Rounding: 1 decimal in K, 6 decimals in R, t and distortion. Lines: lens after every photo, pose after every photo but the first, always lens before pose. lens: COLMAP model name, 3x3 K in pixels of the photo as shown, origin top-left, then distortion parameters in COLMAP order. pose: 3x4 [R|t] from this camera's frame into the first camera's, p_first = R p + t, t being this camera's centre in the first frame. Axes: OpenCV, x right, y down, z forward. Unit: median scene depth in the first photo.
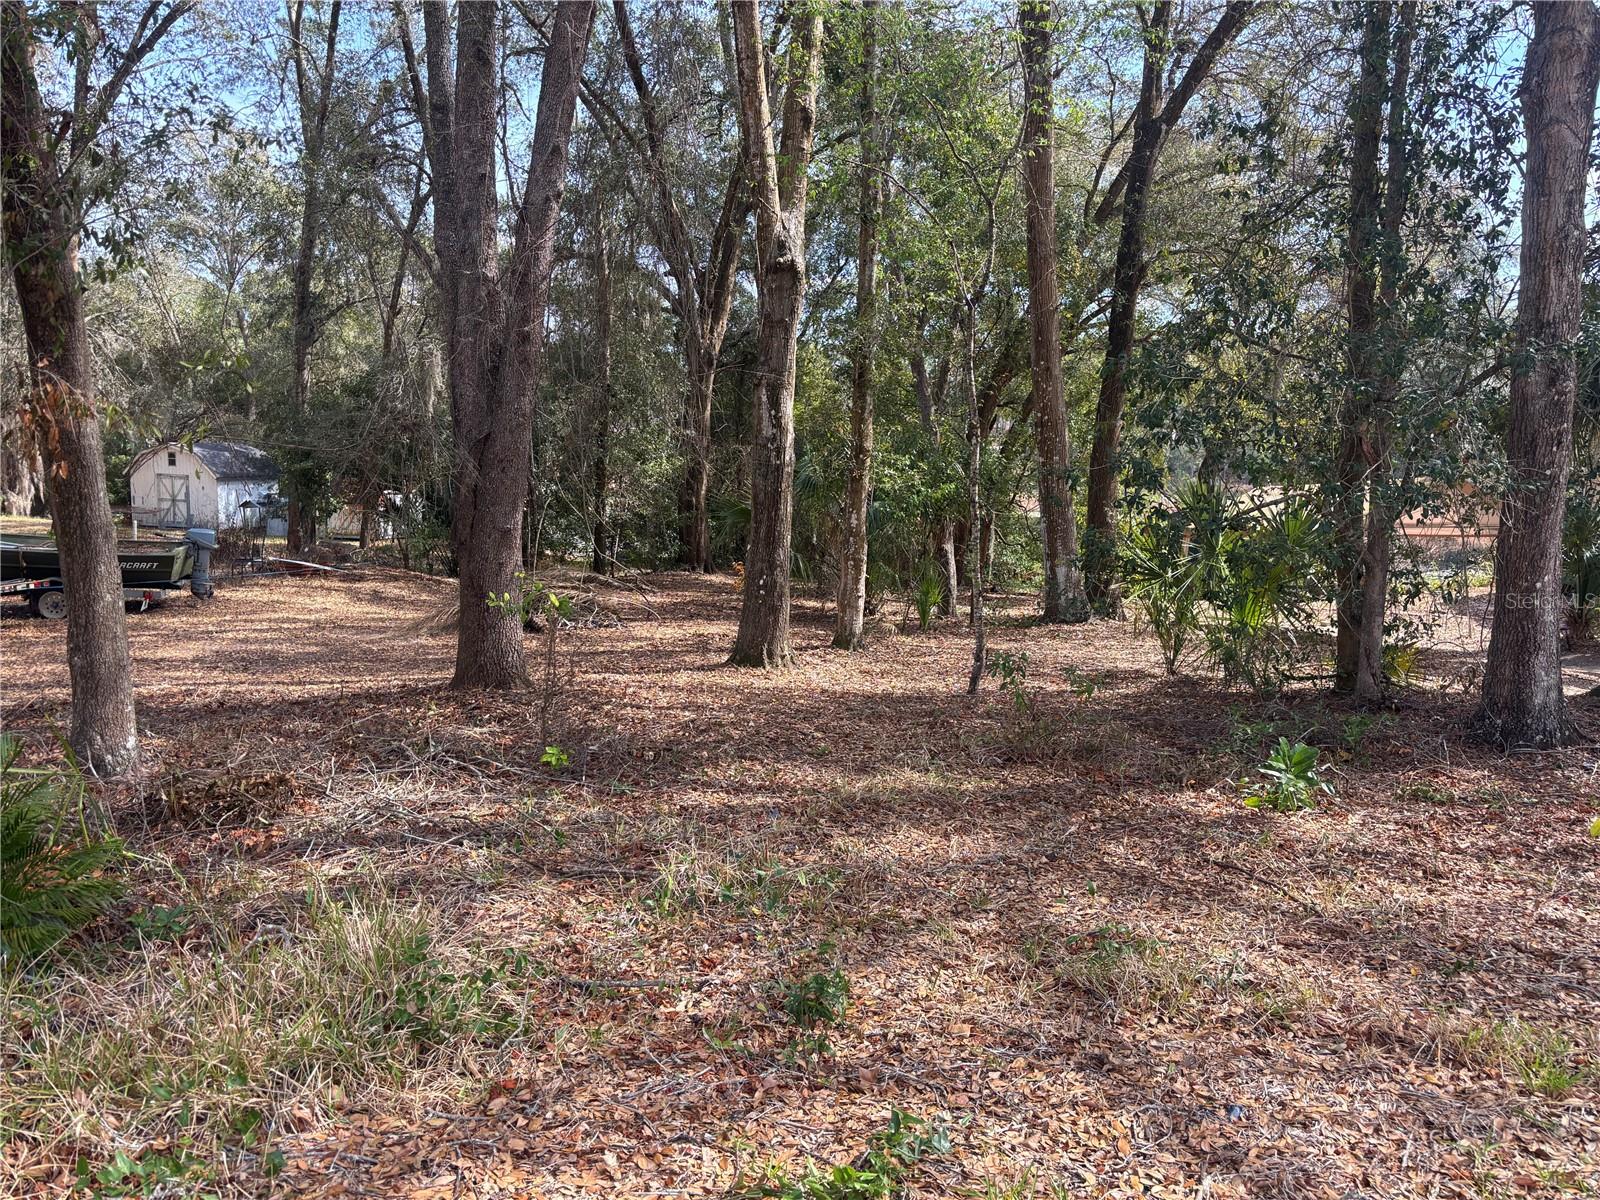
lens RADIAL K [[1203.8, 0, 799.8], [0, 1203.8, 595.1], [0, 0, 1]] dist [-0.006839, -0.003780]
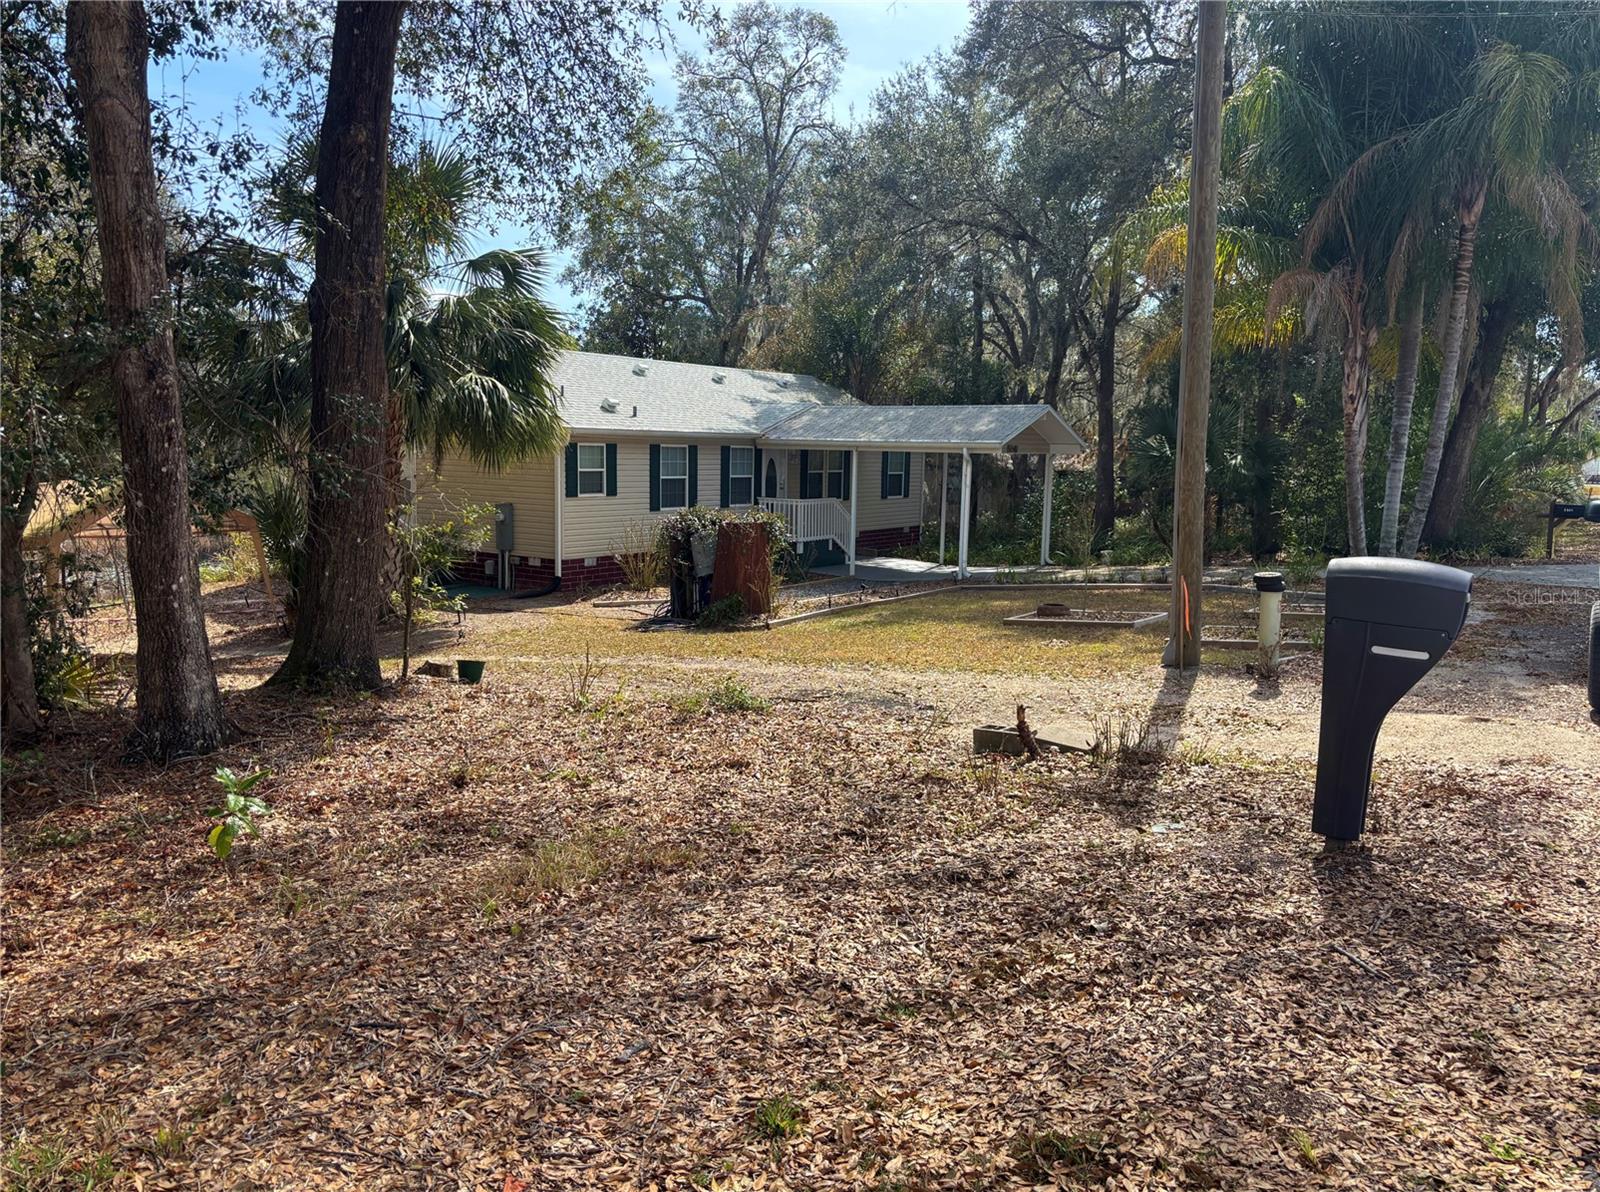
lens RADIAL K [[1203.8, 0, 800.5], [0, 1203.8, 597.5], [0, 0, 1]] dist [-0.006839, -0.003780]
pose [[0.583876, -0.106555, 0.804820, 0.163605], [0.103603, 0.993023, 0.056311, -0.002695], [-0.805205, 0.050503, 0.590842, 0.035950]]
